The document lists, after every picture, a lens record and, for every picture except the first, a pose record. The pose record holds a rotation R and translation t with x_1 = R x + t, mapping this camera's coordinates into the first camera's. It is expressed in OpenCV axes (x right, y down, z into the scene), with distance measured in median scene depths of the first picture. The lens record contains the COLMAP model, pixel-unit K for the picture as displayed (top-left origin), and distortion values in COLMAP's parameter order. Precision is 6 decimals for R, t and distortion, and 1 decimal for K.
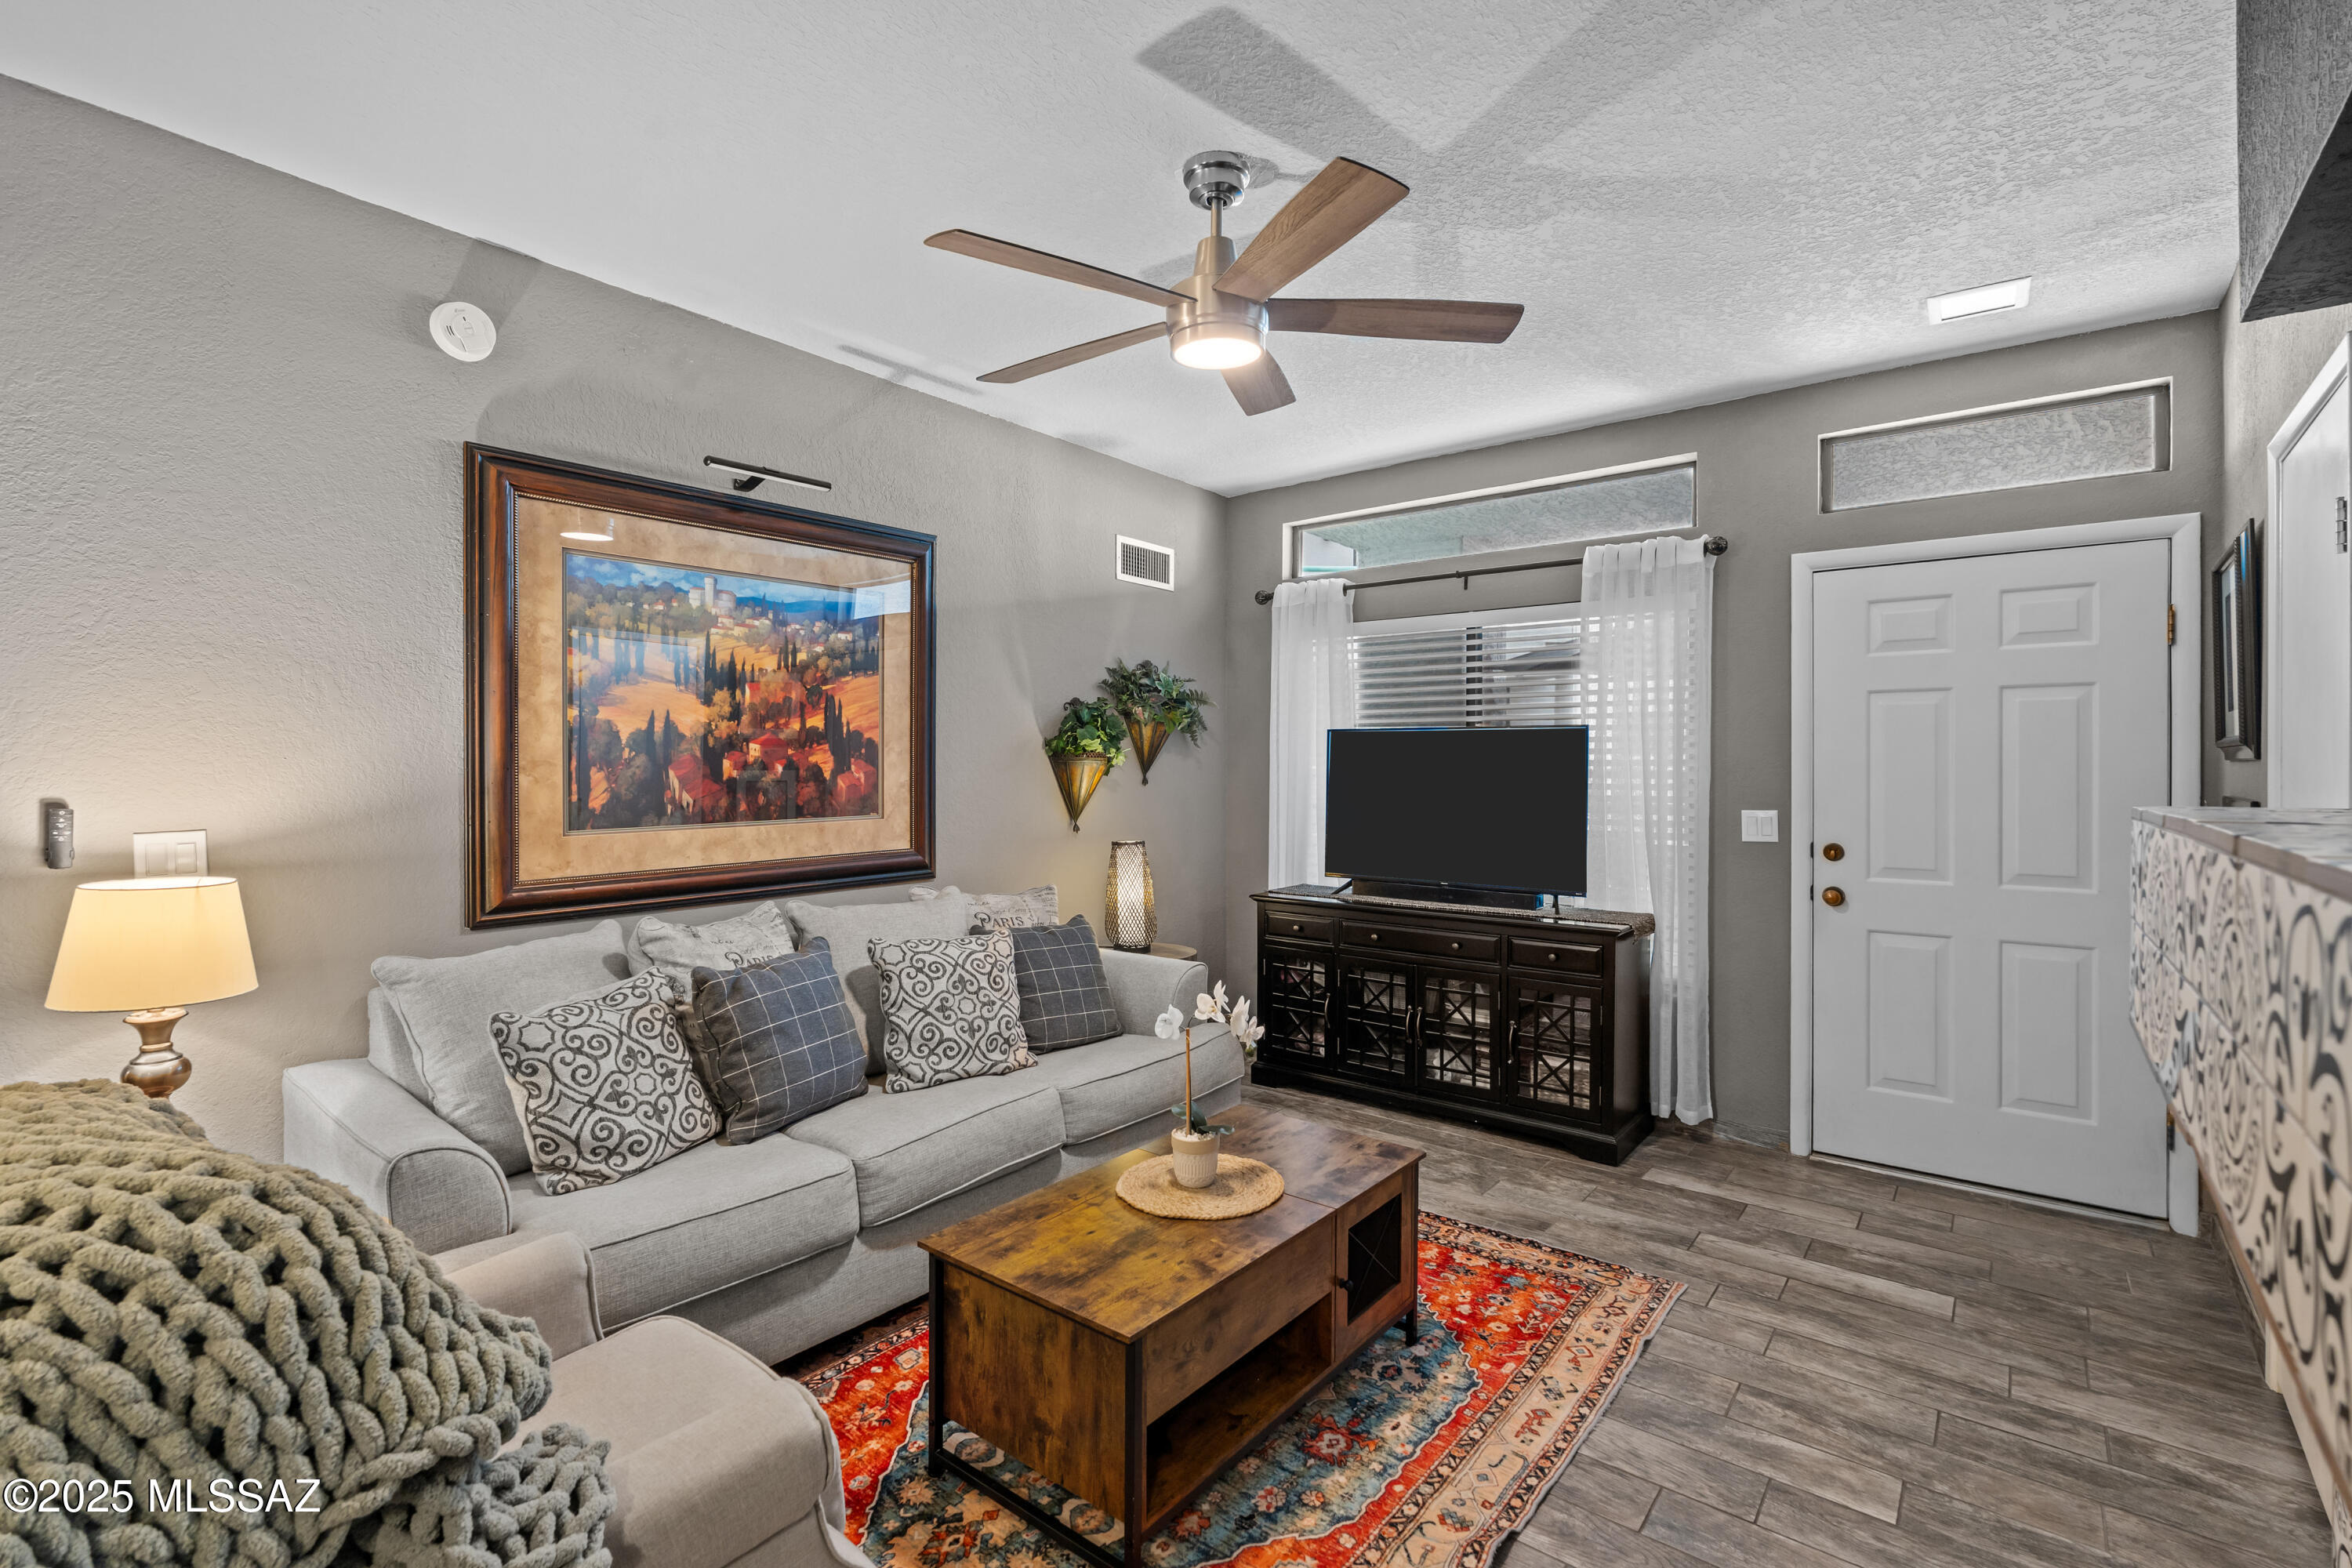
lens RADIAL K [[1059.1, 0, 1173.1], [0, 1059.1, 767.5], [0, 0, 1]] dist [-0.003207, -0.000003]
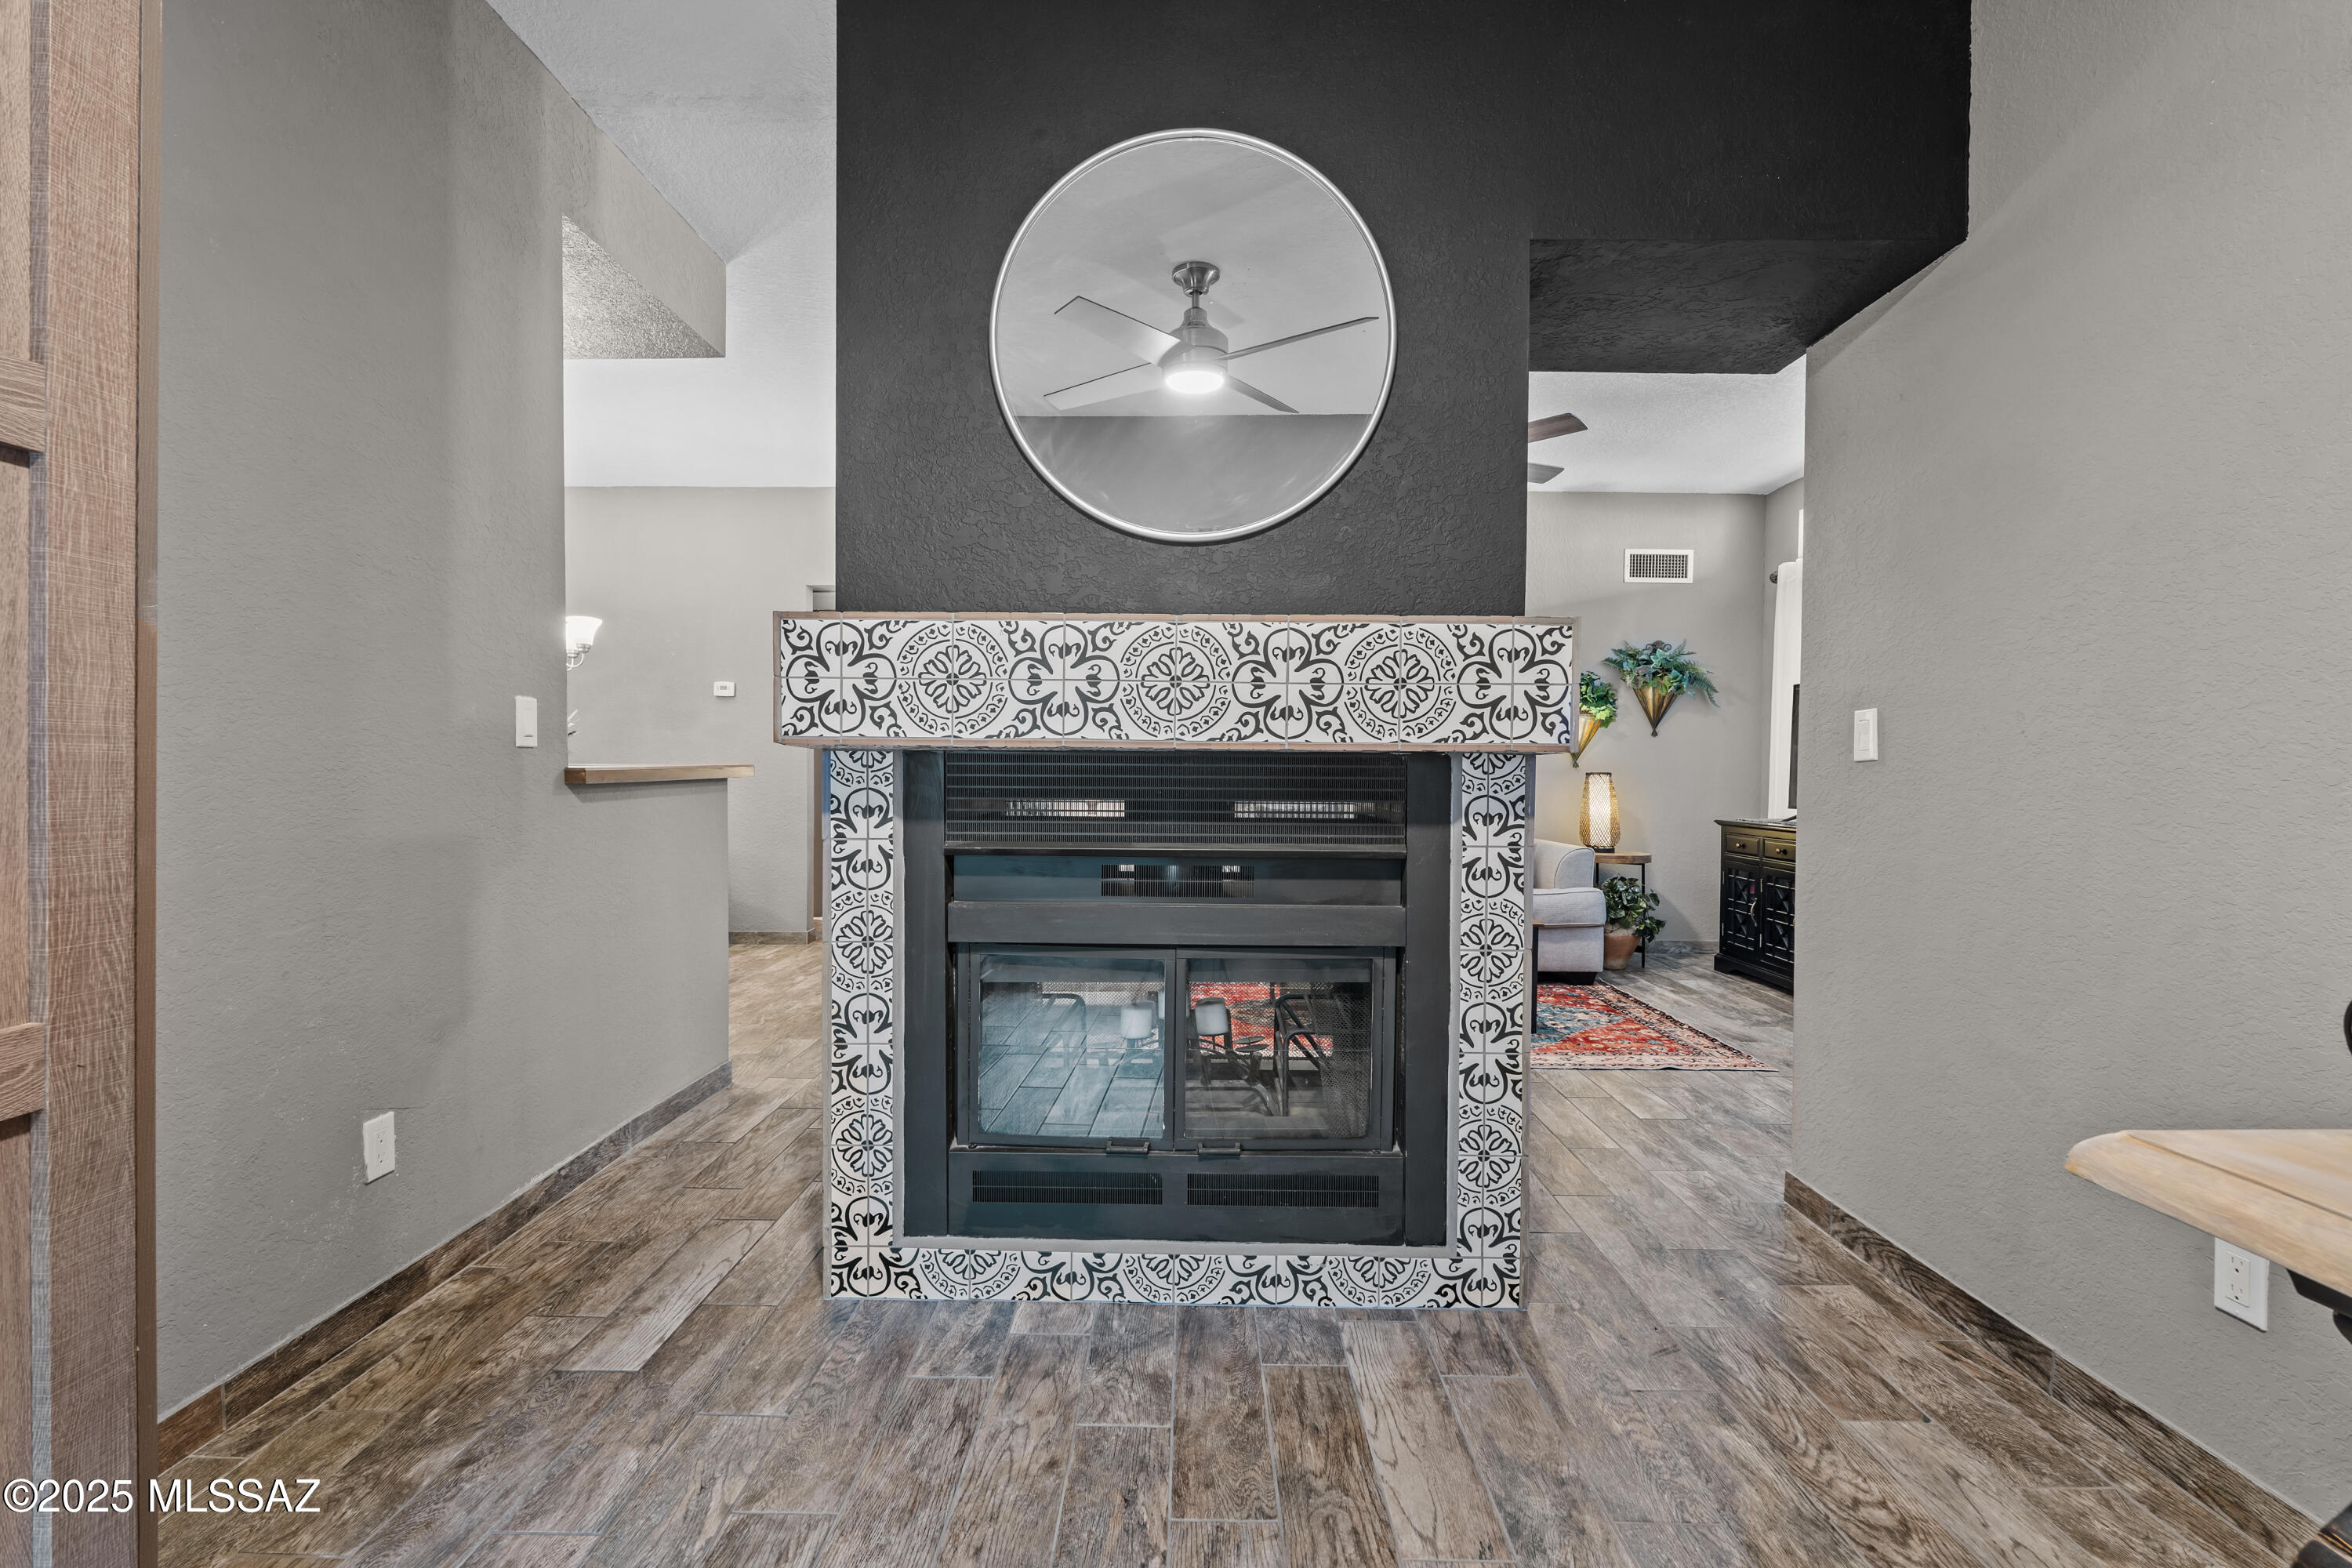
lens RADIAL K [[1030.1, 0, 1176.0], [0, 1030.1, 784.0], [0, 0, 1]] dist [-0.002622, -0.000094]
pose [[0.618025, 0.013742, -0.786039, 0.835327], [-0.010477, 0.999902, 0.009243, 0.095908], [0.786089, 0.002523, 0.618108, -0.334942]]
